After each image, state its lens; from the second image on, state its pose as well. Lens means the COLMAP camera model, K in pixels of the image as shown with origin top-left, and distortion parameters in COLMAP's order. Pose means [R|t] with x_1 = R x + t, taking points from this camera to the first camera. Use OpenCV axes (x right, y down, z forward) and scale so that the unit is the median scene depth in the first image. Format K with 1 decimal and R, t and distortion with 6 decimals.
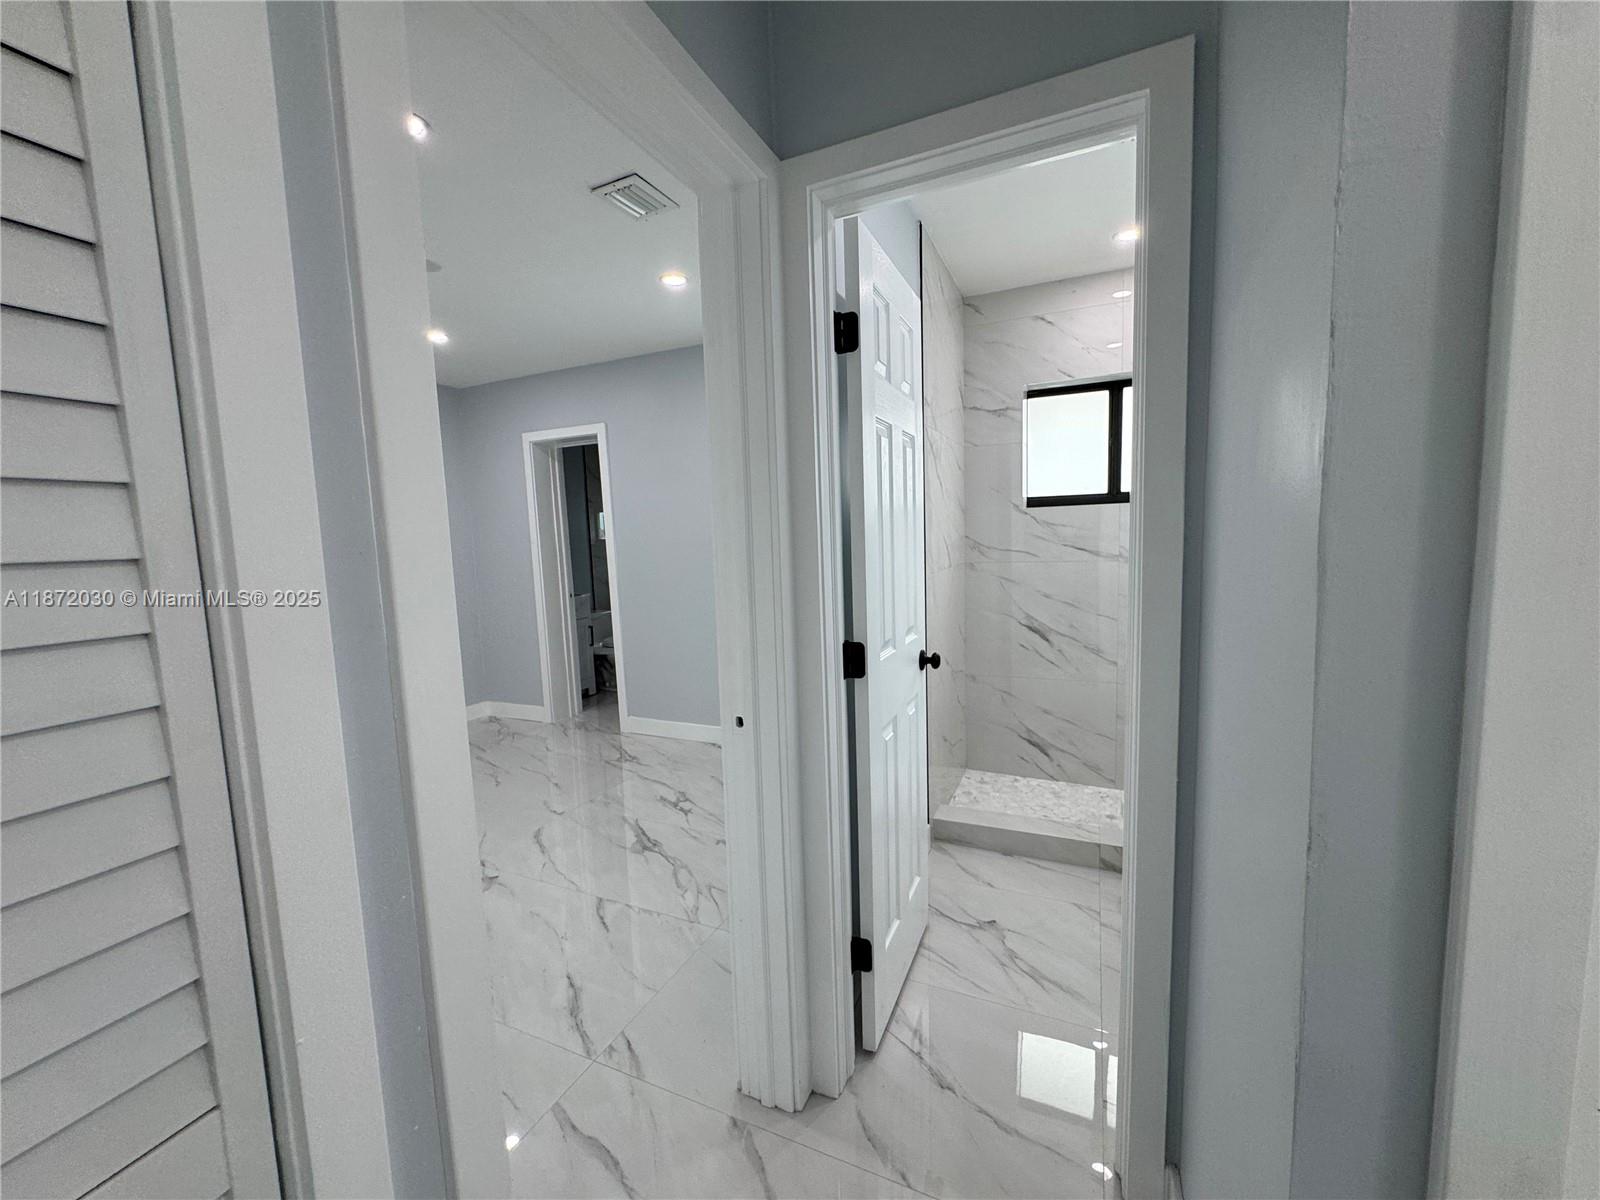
lens RADIAL K [[638.4, 0, 795.1], [0, 638.4, 603.9], [0, 0, 1]] dist [-0.004050, 0.000682]
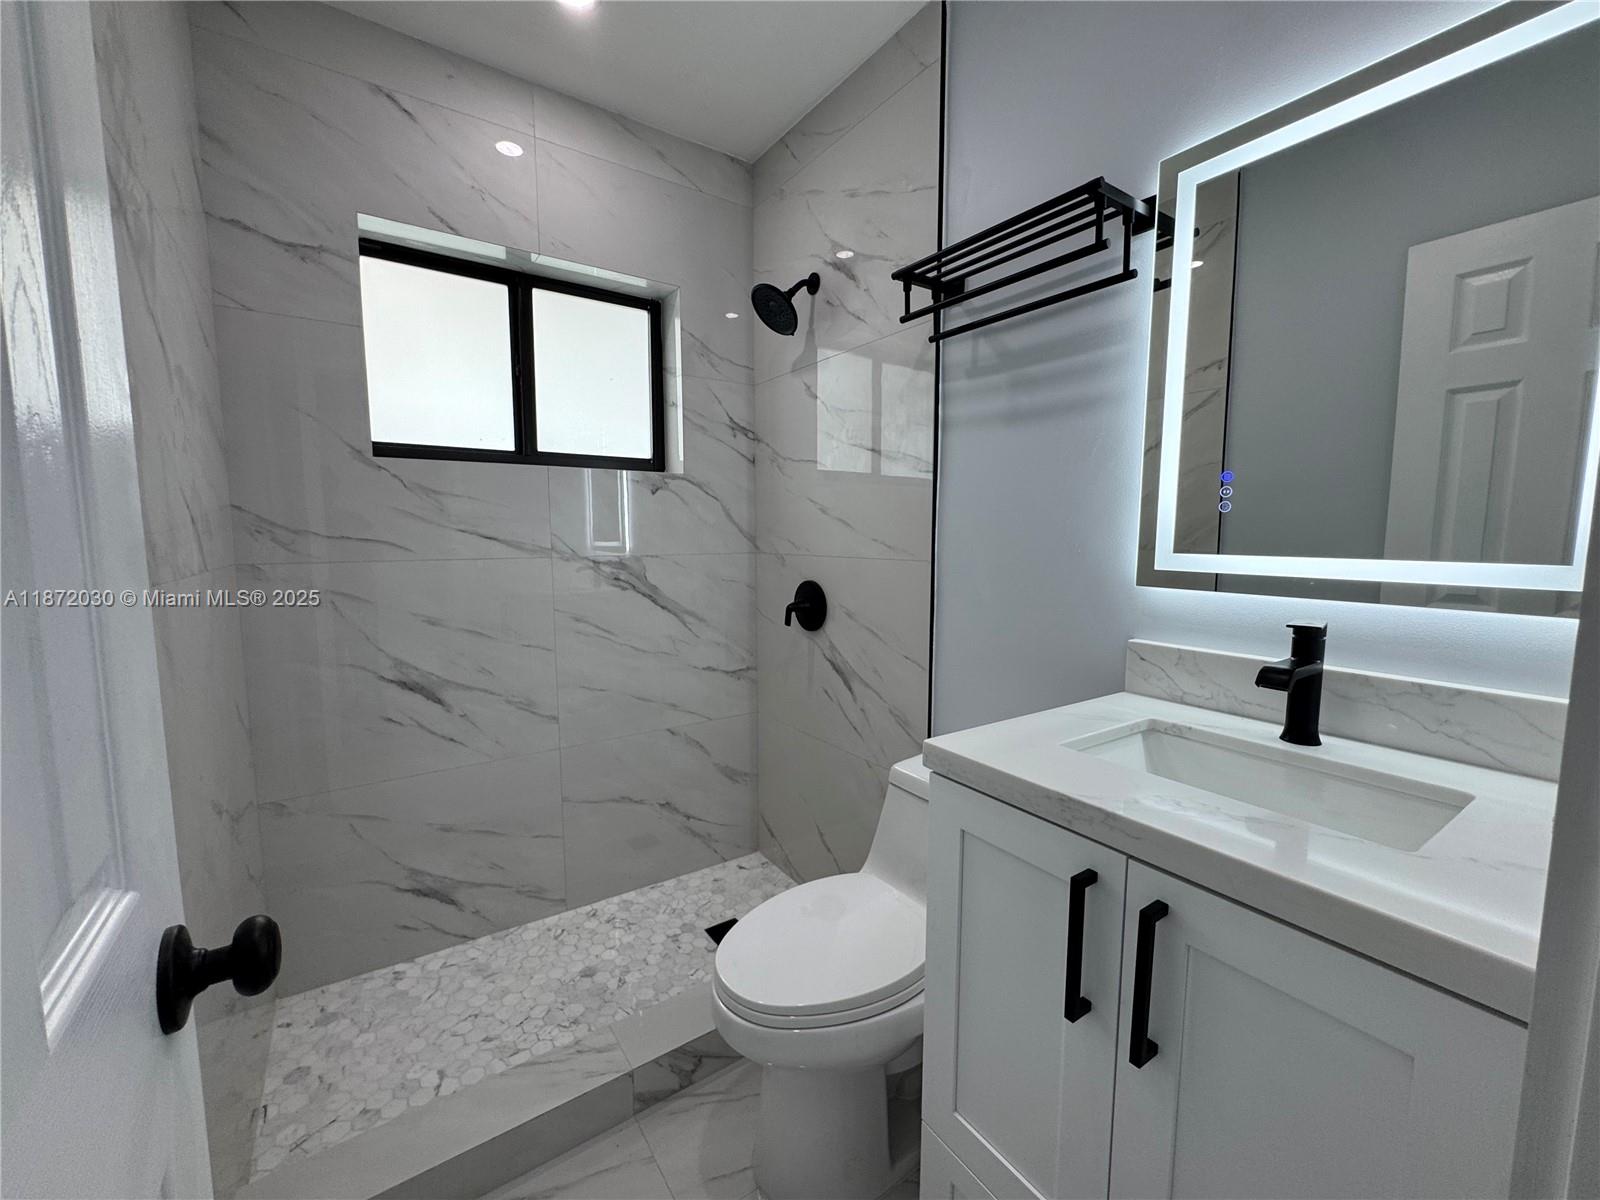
lens RADIAL K [[638.4, 0, 800.8], [0, 638.4, 600.5], [0, 0, 1]] dist [-0.004050, 0.000682]
pose [[0.506086, -0.052985, 0.860854, 0.081776], [0.079969, 0.996694, 0.014333, -0.013869], [-0.858768, 0.061588, 0.508650, 0.444714]]
